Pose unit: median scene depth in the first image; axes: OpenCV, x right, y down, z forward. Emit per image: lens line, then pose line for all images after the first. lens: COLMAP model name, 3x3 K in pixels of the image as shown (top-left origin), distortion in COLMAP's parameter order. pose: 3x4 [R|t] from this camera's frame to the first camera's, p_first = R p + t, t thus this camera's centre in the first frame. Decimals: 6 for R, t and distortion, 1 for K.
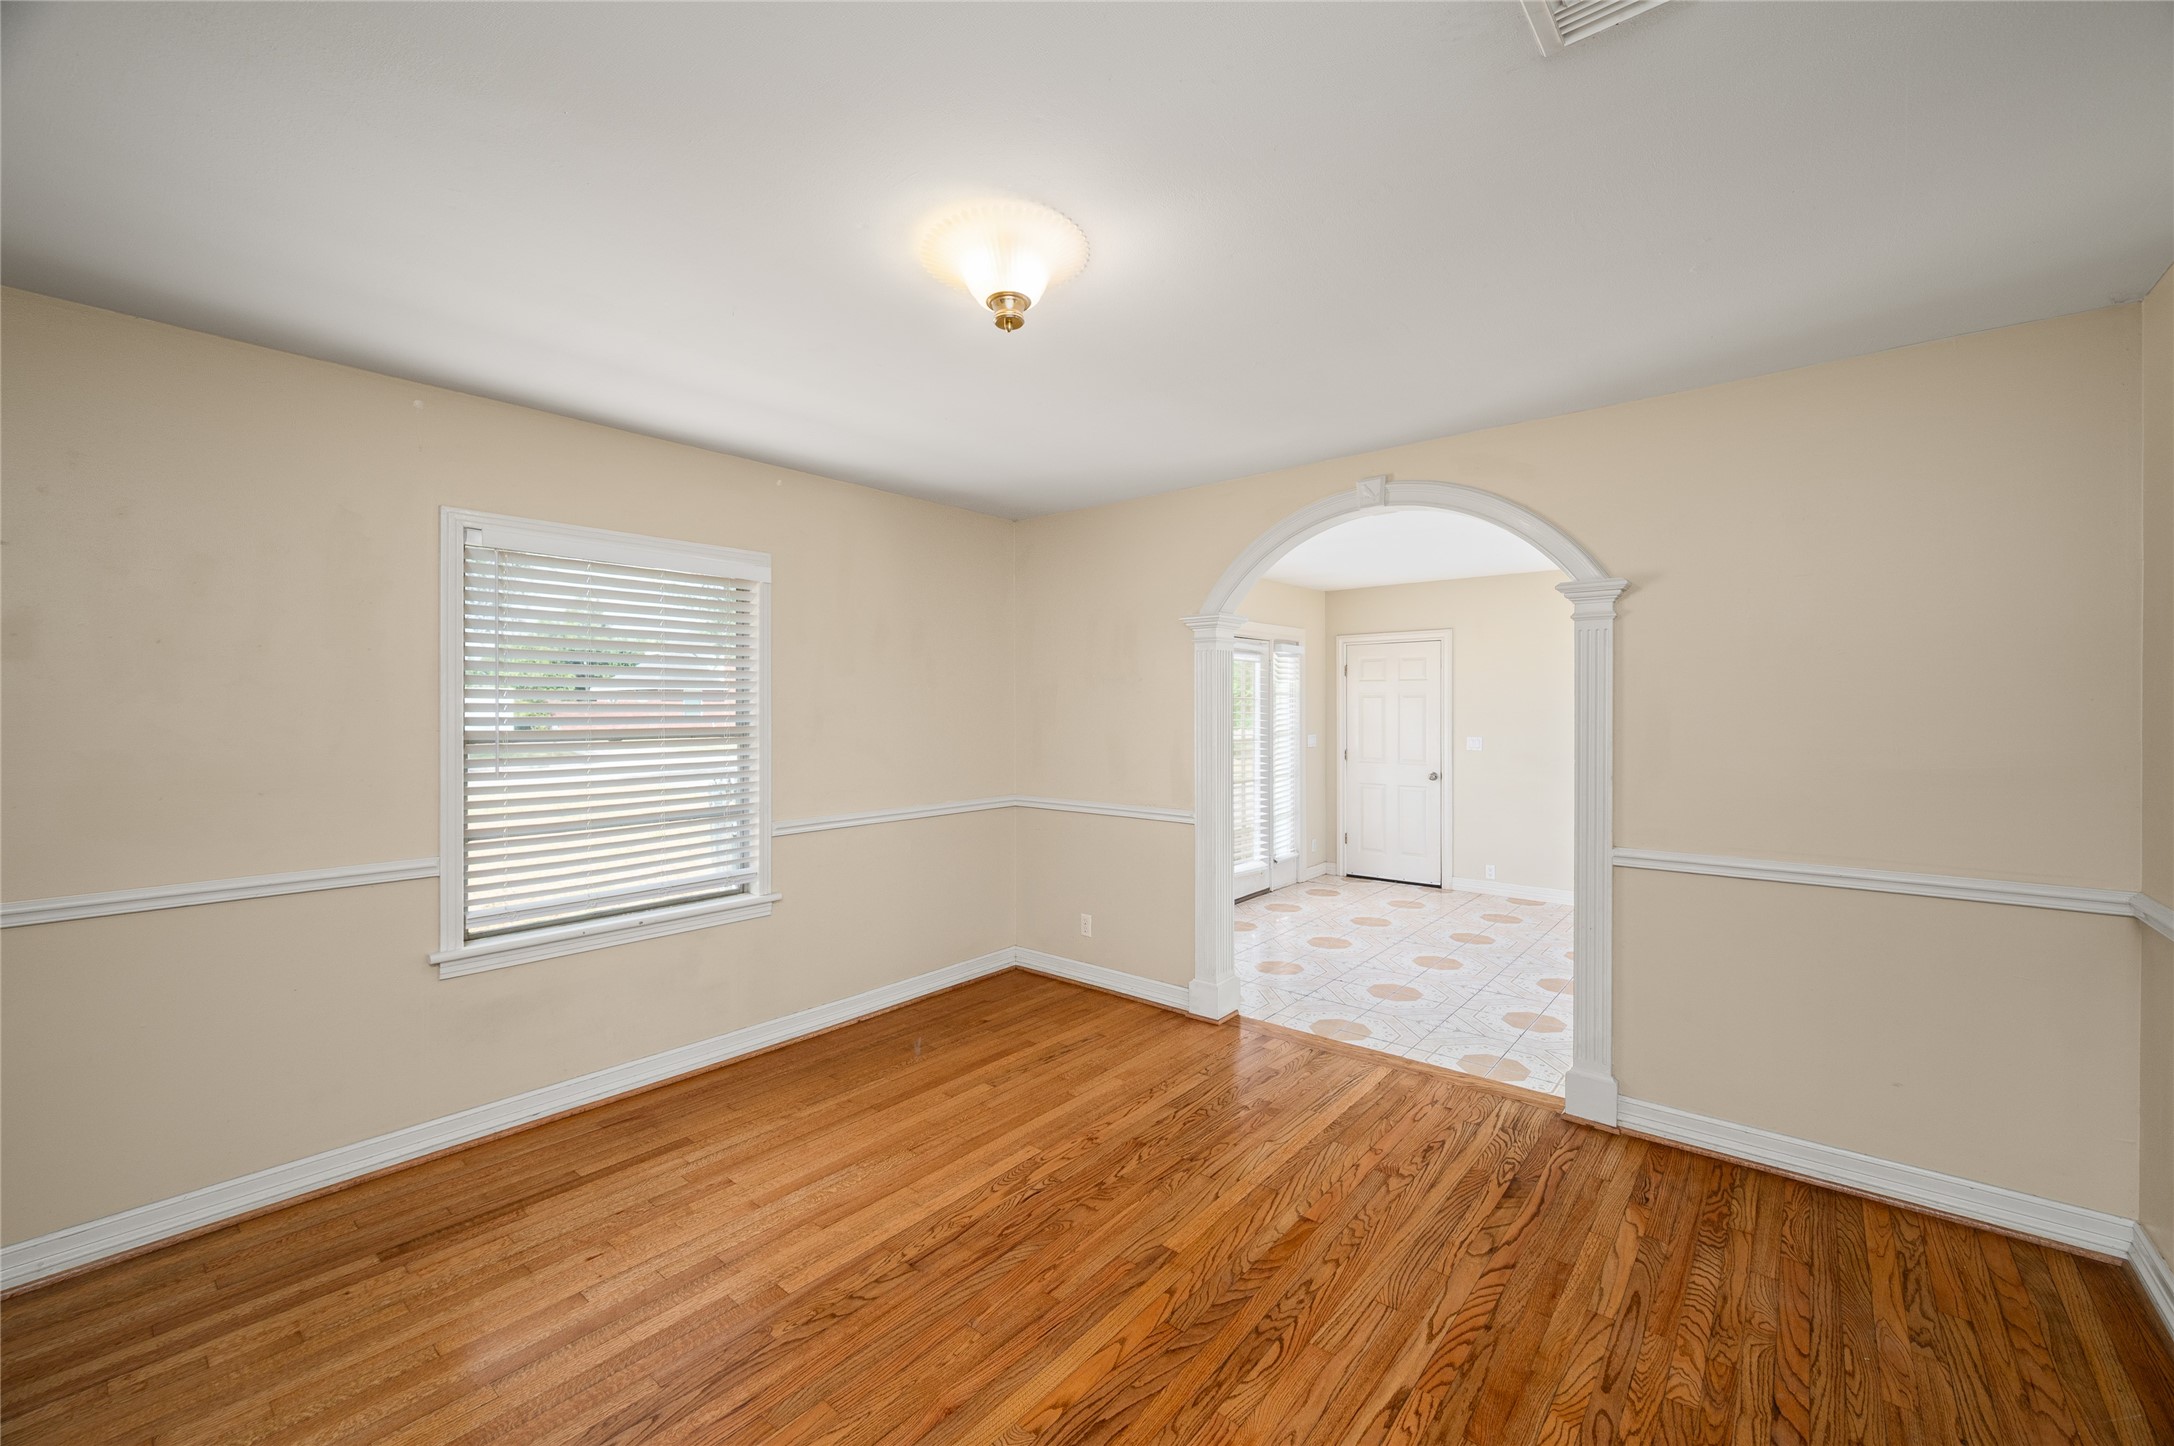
lens RADIAL K [[861.5, 0, 1084.9], [0, 861.5, 716.7], [0, 0, 1]] dist [0.001557, 0.000016]
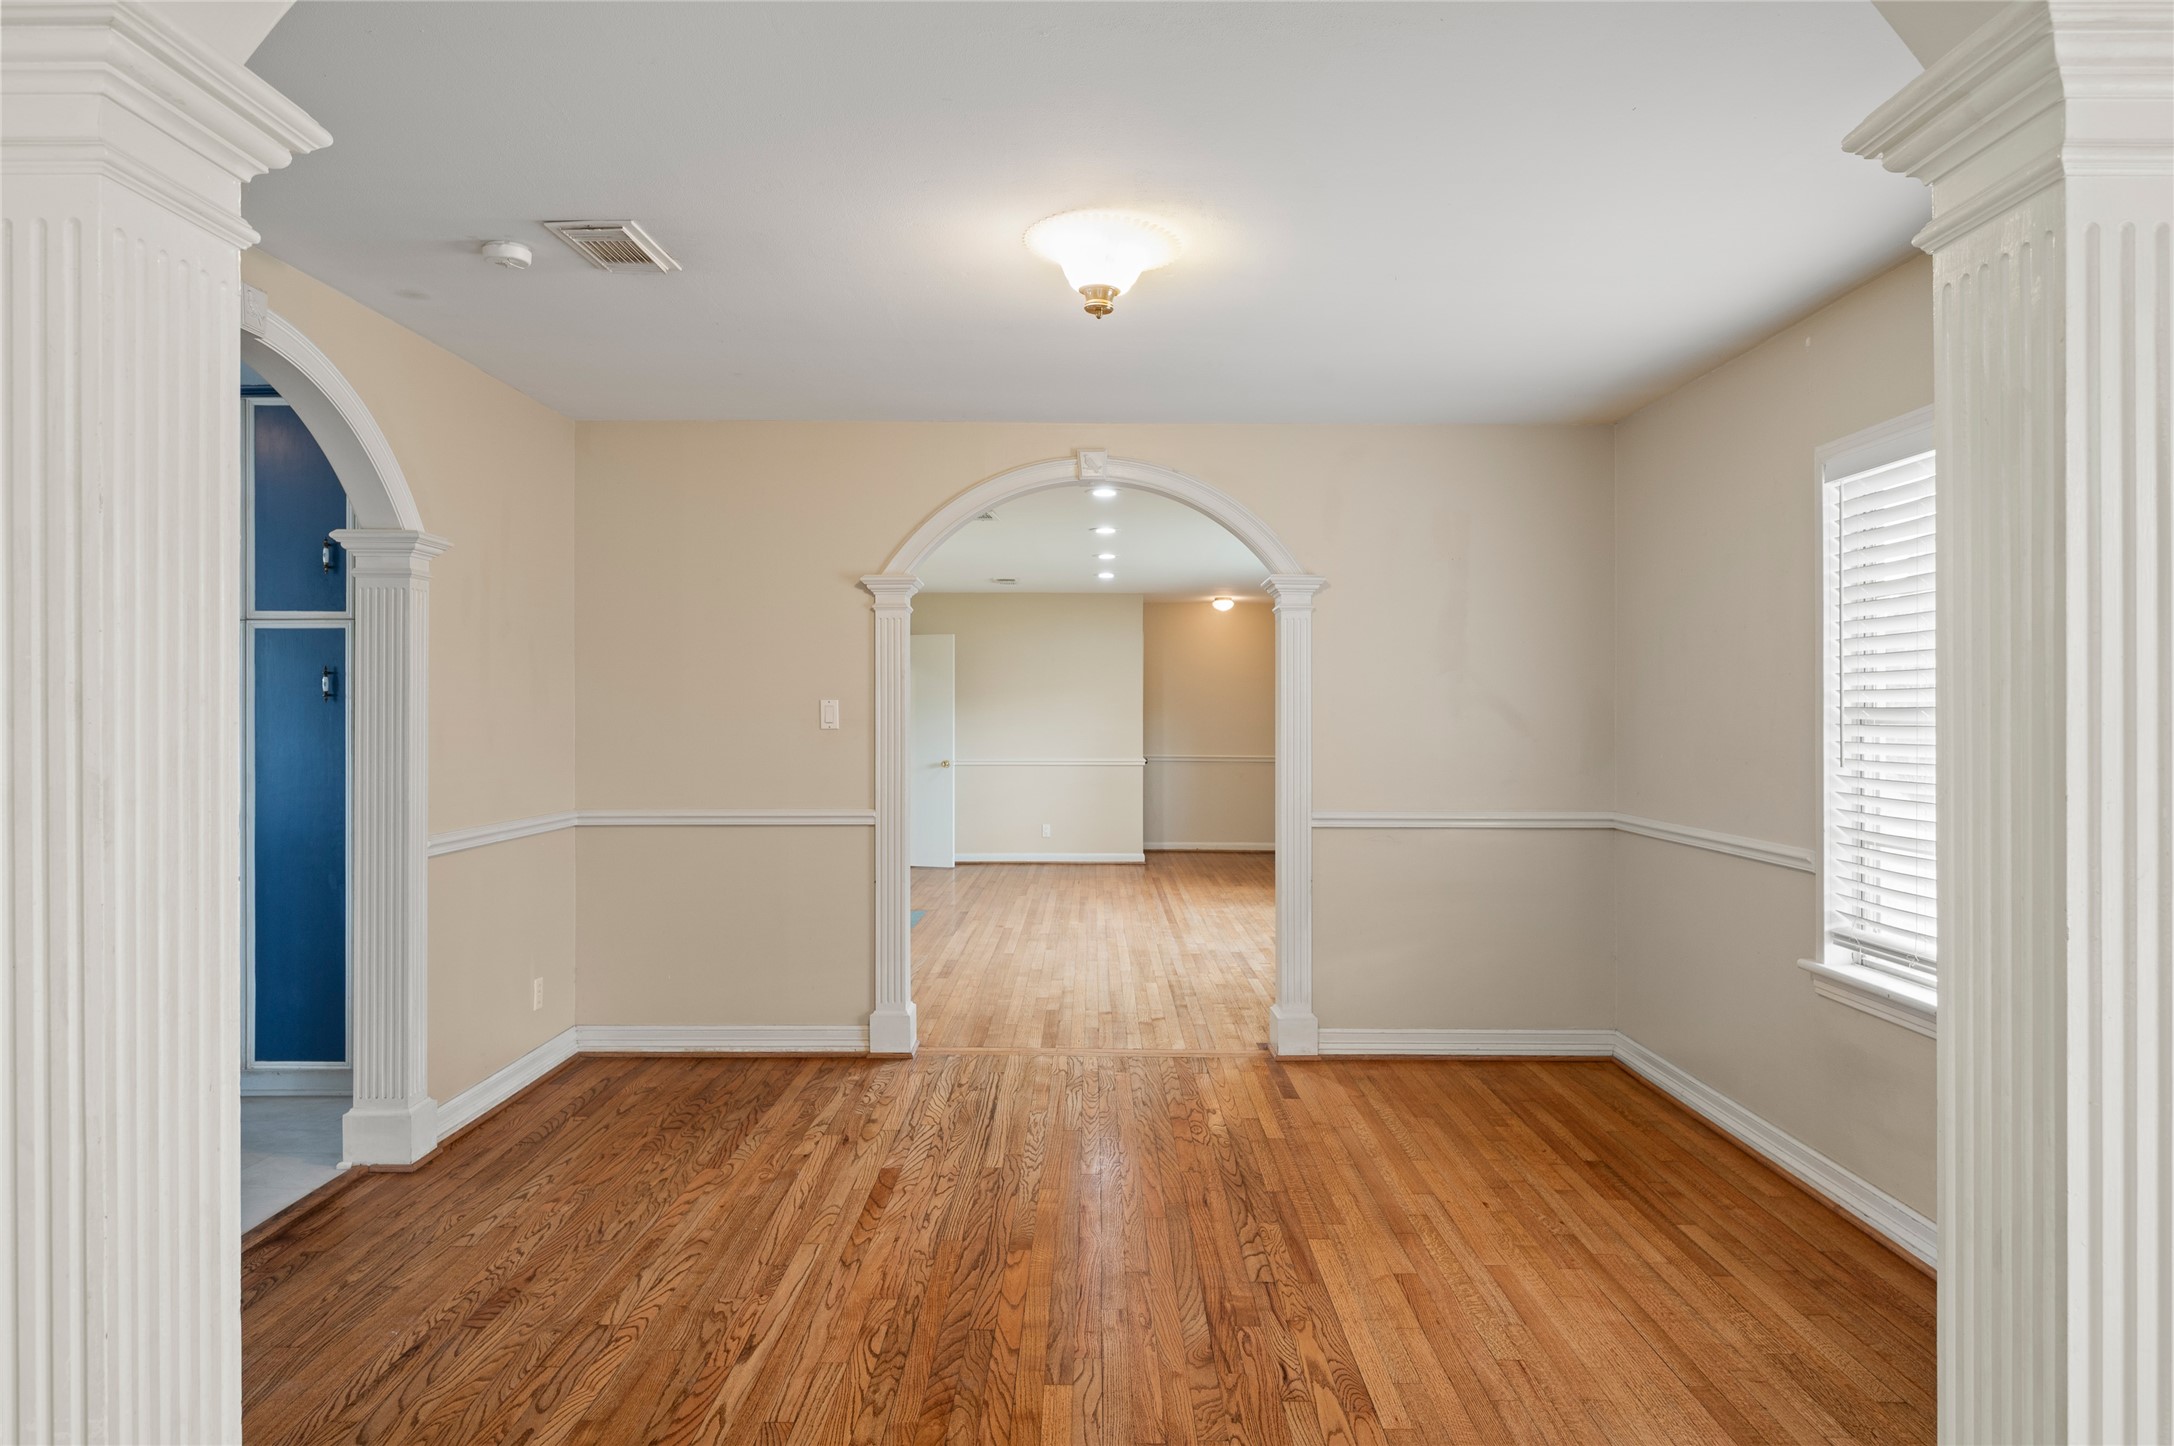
lens RADIAL K [[1351.9, 0, 1082.3], [0, 1351.9, 715.8], [0, 0, 1]] dist [0.004544, 0.000502]
pose [[-0.769433, -0.000012, -0.638727, 0.933742], [-0.004764, 0.999972, 0.005720, 0.035431], [0.638710, 0.007444, -0.769412, 2.145337]]
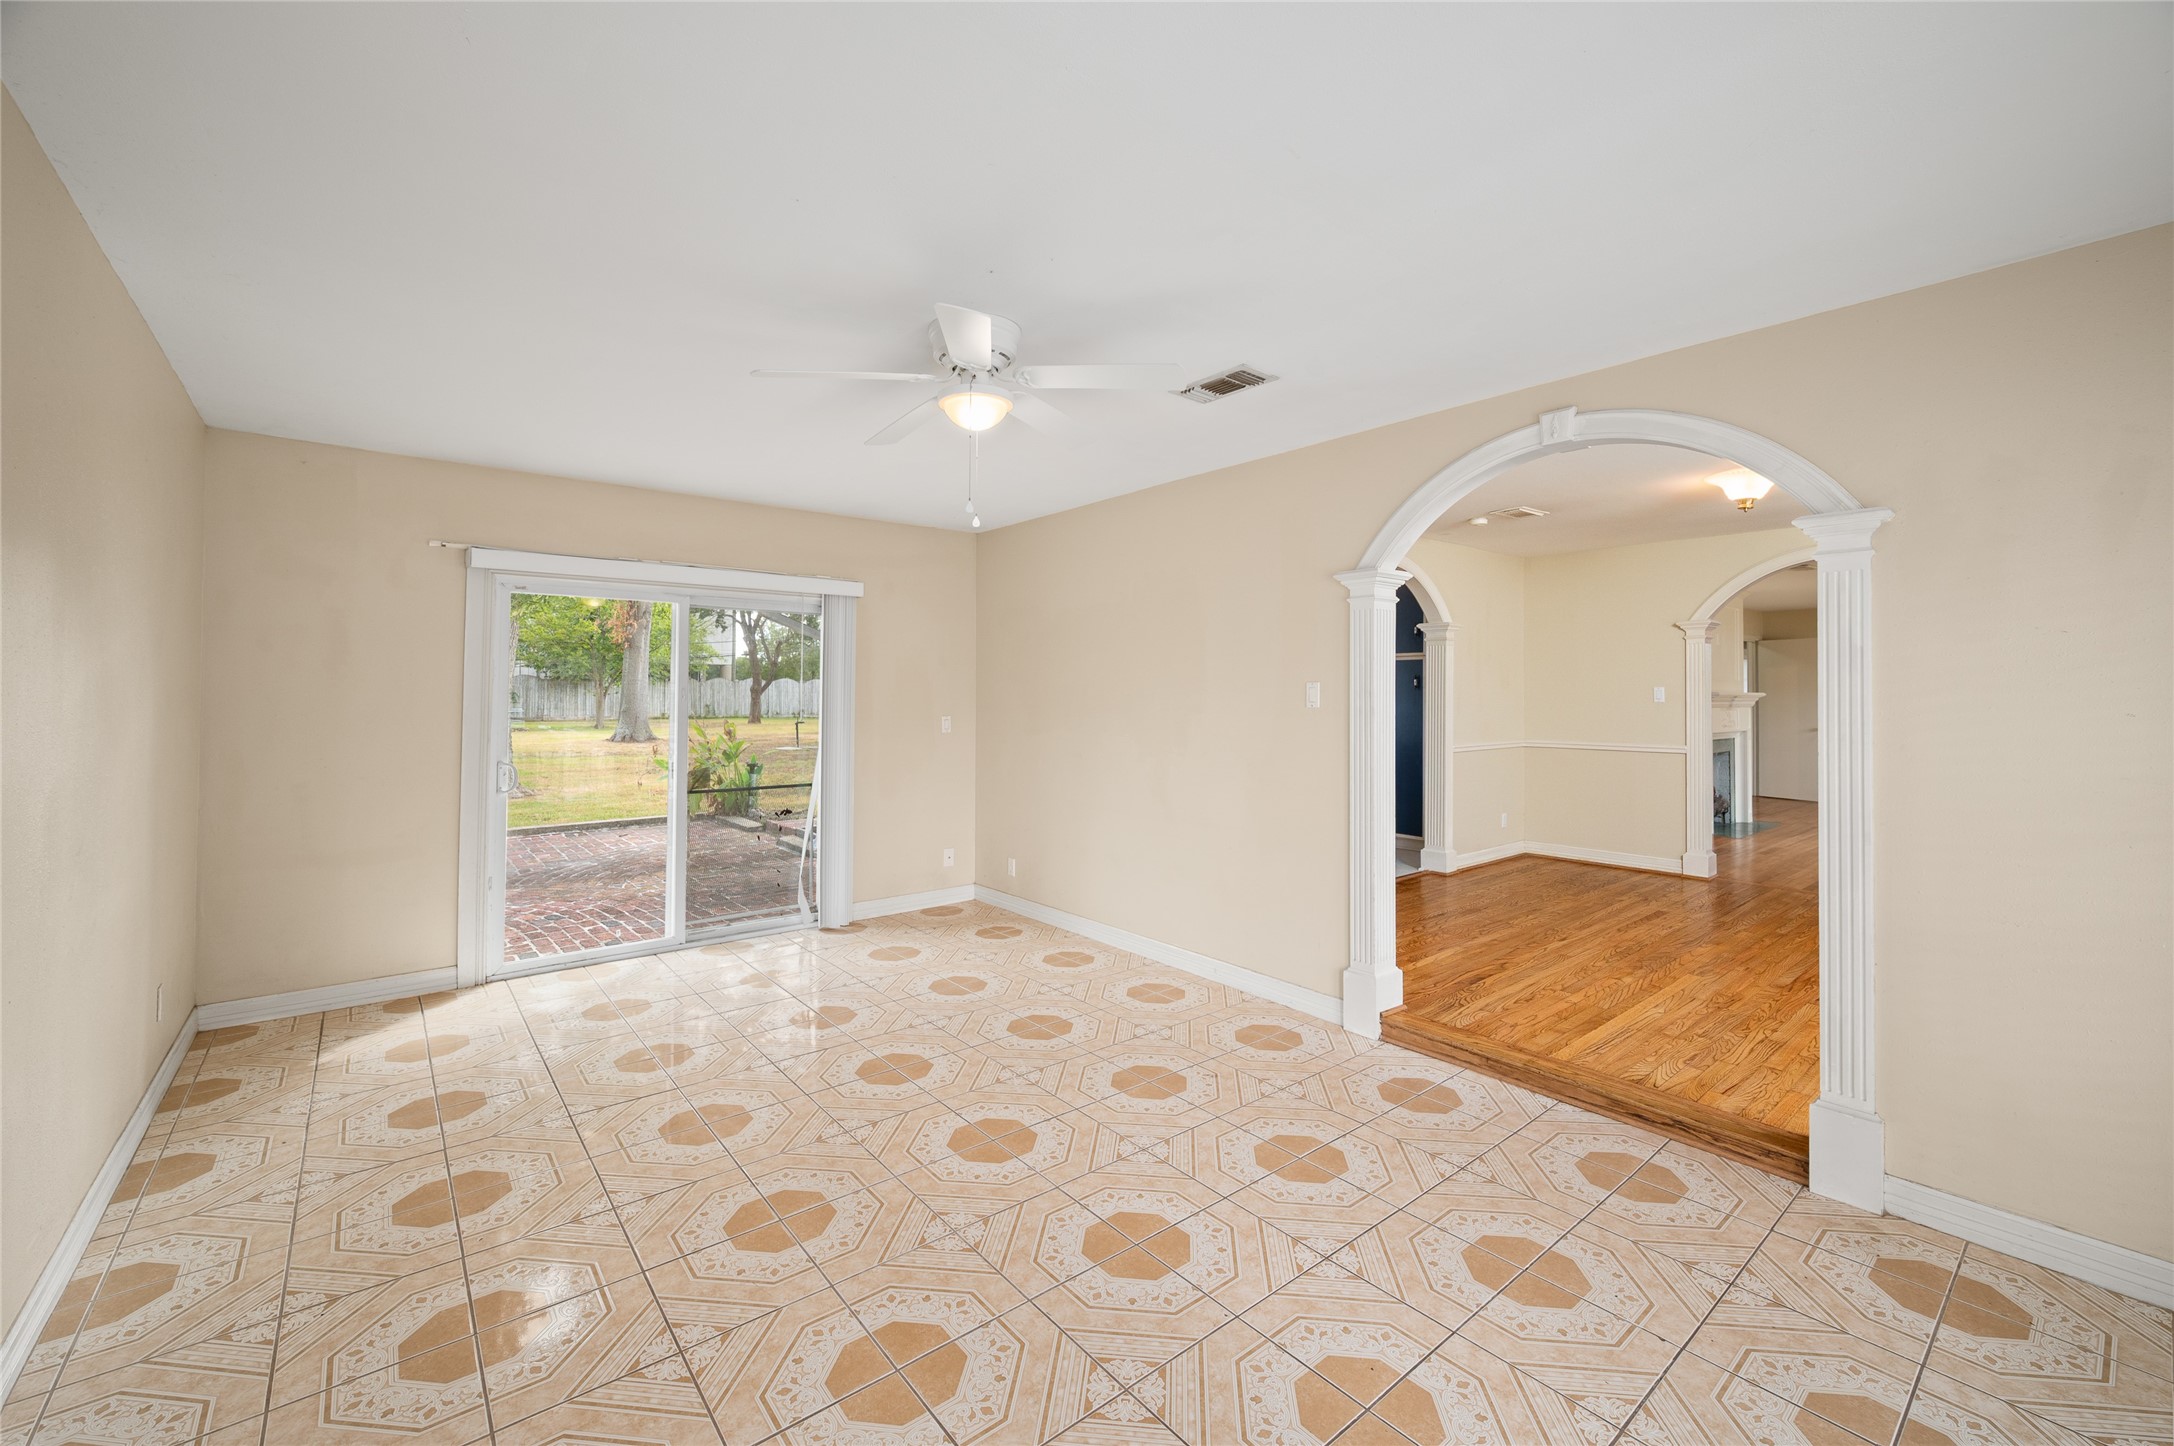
lens RADIAL K [[861.5, 0, 1079.9], [0, 861.5, 702.6], [0, 0, 1]] dist [0.001557, 0.000016]
pose [[-0.982321, -0.004894, 0.187139, 1.177059], [-0.002983, 0.999940, 0.010494, 0.052679], [-0.187179, 0.009751, -0.982277, 3.458581]]
